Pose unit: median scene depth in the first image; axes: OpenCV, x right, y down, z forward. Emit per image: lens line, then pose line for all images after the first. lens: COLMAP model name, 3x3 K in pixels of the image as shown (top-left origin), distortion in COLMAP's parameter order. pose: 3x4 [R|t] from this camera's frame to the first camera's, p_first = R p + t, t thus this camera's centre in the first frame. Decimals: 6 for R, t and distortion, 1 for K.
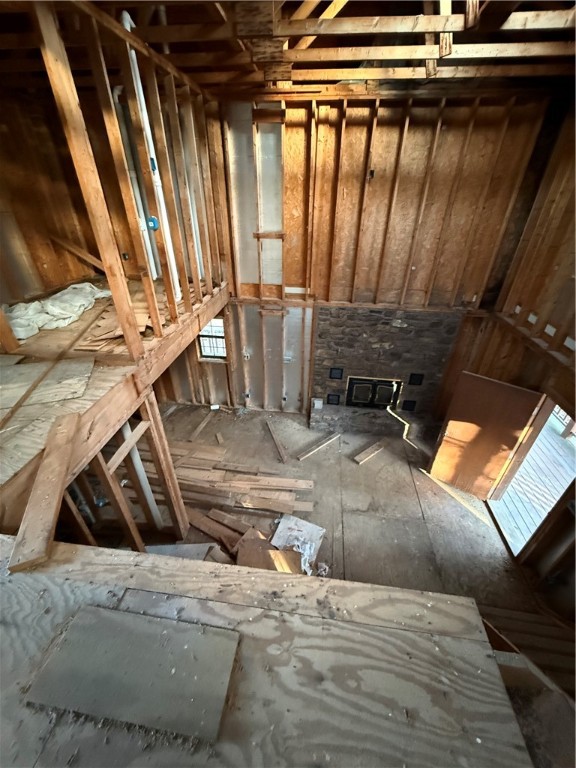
lens RADIAL K [[306.6, 0, 288.5], [0, 306.6, 383.1], [0, 0, 1]] dist [-0.000589, 0.000351]
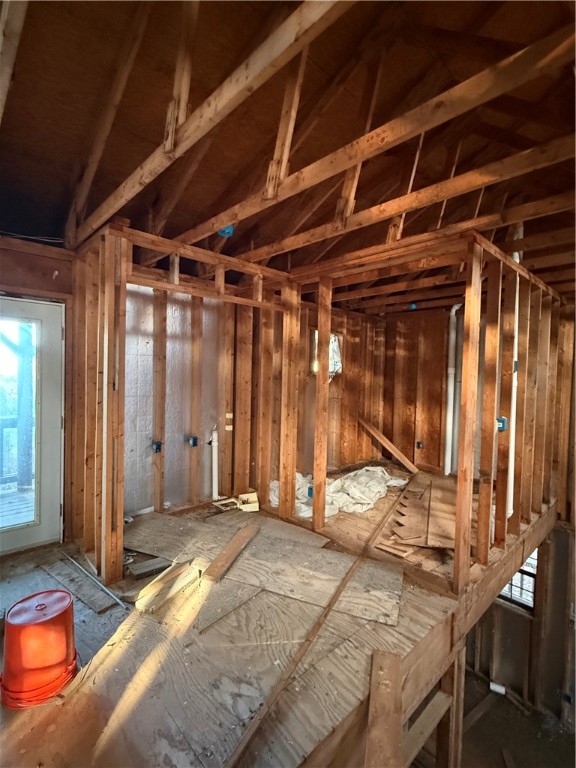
lens RADIAL K [[363.6, 0, 288.1], [0, 363.6, 383.1], [0, 0, 1]] dist [-0.001879, 0.000056]
pose [[0.768713, 0.028538, -0.638957, -0.171205], [-0.354960, 0.850073, -0.389076, -0.011787], [0.532056, 0.525892, 0.663591, -0.025299]]
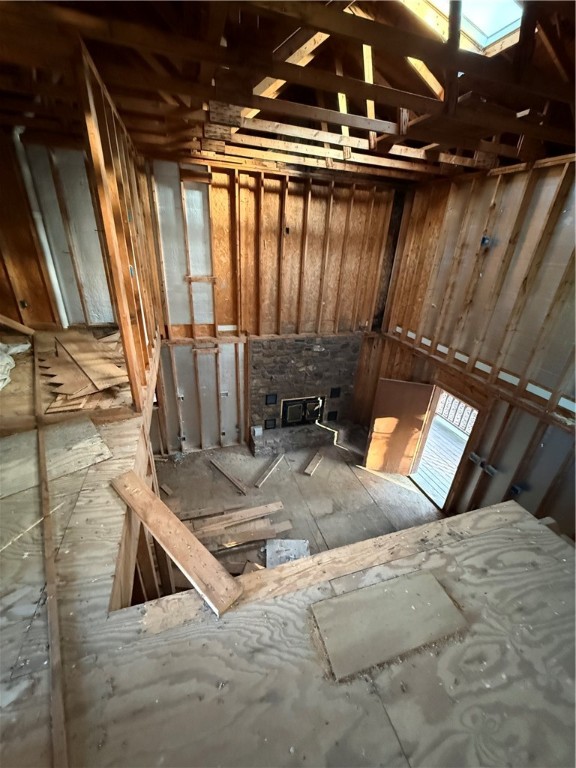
lens RADIAL K [[306.6, 0, 288.3], [0, 306.6, 383.0], [0, 0, 1]] dist [-0.000589, 0.000351]
pose [[0.904003, -0.146161, 0.401765, -0.283235], [0.187809, 0.979981, -0.066071, -0.006310], [-0.384065, 0.135184, 0.913356, -0.031071]]
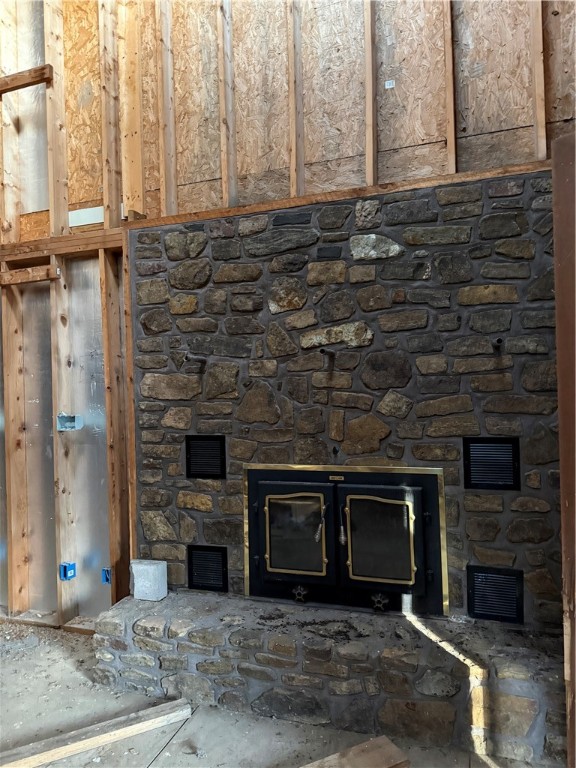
lens RADIAL K [[546.1, 0, 282.2], [0, 546.1, 386.5], [0, 0, 1]] dist [0.018542, -0.020225]
pose [[0.974083, -0.039417, -0.222732, 0.447481], [-0.086866, 0.844001, -0.529261, 0.232120], [0.208847, 0.534892, 0.818702, 0.723818]]
